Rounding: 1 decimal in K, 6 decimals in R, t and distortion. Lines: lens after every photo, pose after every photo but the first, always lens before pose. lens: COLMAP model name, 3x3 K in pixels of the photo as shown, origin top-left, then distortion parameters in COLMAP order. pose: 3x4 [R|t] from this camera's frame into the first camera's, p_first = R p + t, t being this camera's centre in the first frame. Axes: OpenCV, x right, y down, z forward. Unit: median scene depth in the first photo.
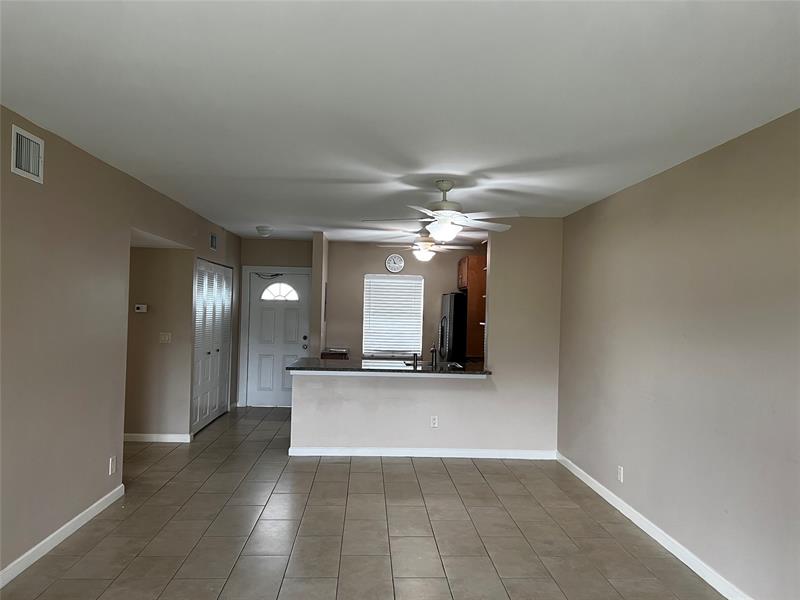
lens RADIAL K [[602.6, 0, 400.8], [0, 602.6, 297.7], [0, 0, 1]] dist [0.067331, -0.074334]
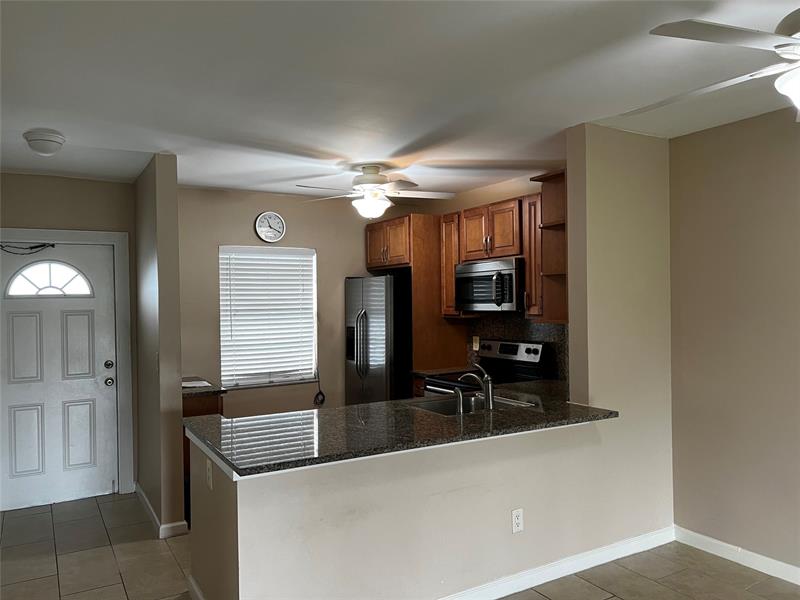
lens RADIAL K [[602.6, 0, 396.8], [0, 602.6, 303.7], [0, 0, 1]] dist [0.067331, -0.074334]
pose [[0.886051, -0.042549, 0.461630, -0.241732], [0.029118, 0.998921, 0.036182, 0.000868], [-0.462672, -0.018617, 0.886334, 0.548874]]
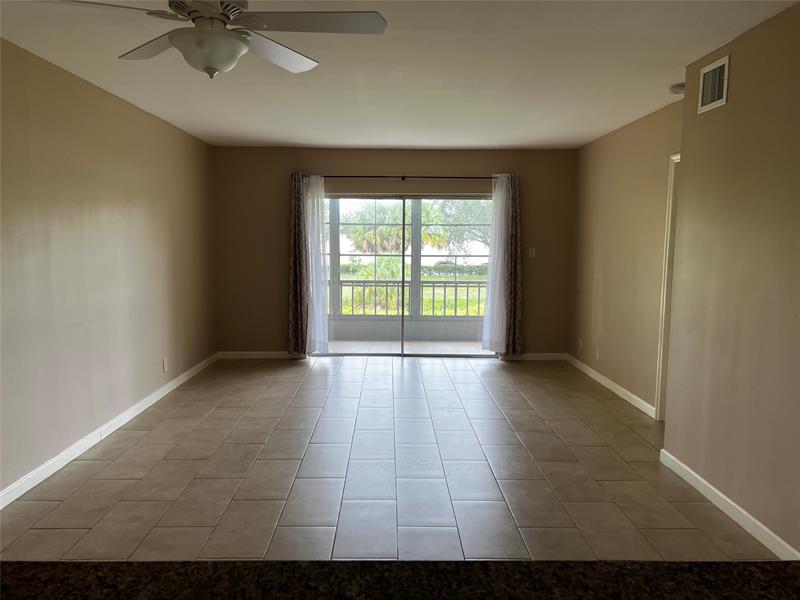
lens RADIAL K [[602.6, 0, 393.1], [0, 602.6, 303.5], [0, 0, 1]] dist [0.067331, -0.074334]
pose [[-0.998227, -0.037576, 0.046156, -0.068417], [-0.033262, 0.995302, 0.090928, 0.026049], [-0.049356, 0.089232, -0.994787, 1.031748]]
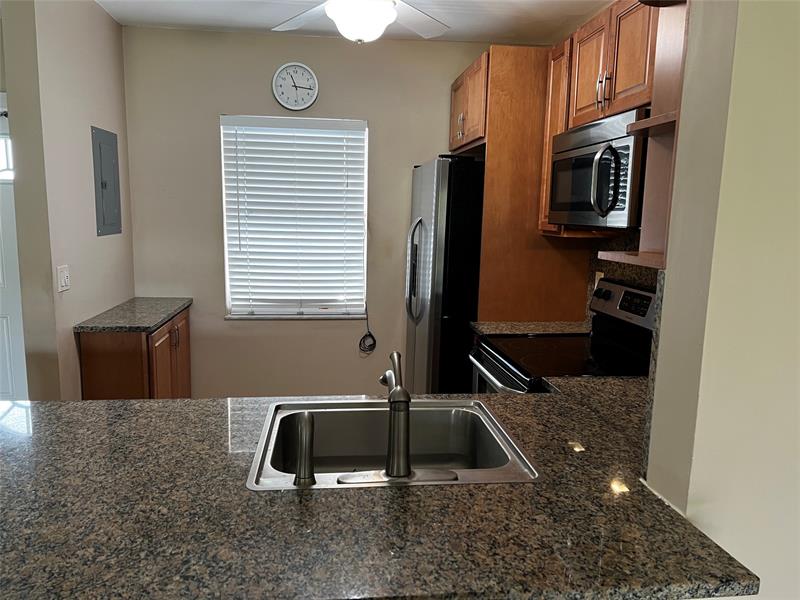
lens RADIAL K [[602.6, 0, 396.3], [0, 602.6, 308.6], [0, 0, 1]] dist [0.067331, -0.074334]
pose [[0.998100, -0.016410, 0.059397, 0.041523], [0.005291, 0.983153, 0.182710, 0.019648], [-0.061394, -0.182048, 0.981371, 0.769695]]
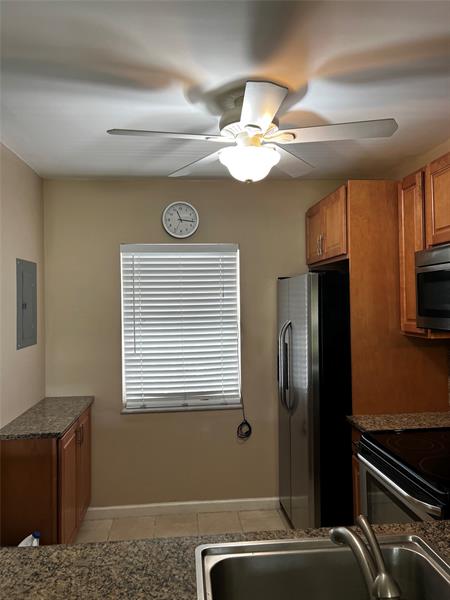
lens RADIAL K [[452.0, 0, 223.3], [0, 452.0, 296.4], [0, 0, 1]] dist [0.067331, -0.074334]
pose [[0.998233, -0.042997, 0.041023, 0.009868], [0.042635, 0.999044, 0.009653, 0.005562], [-0.041398, -0.007887, 0.999112, 0.839926]]
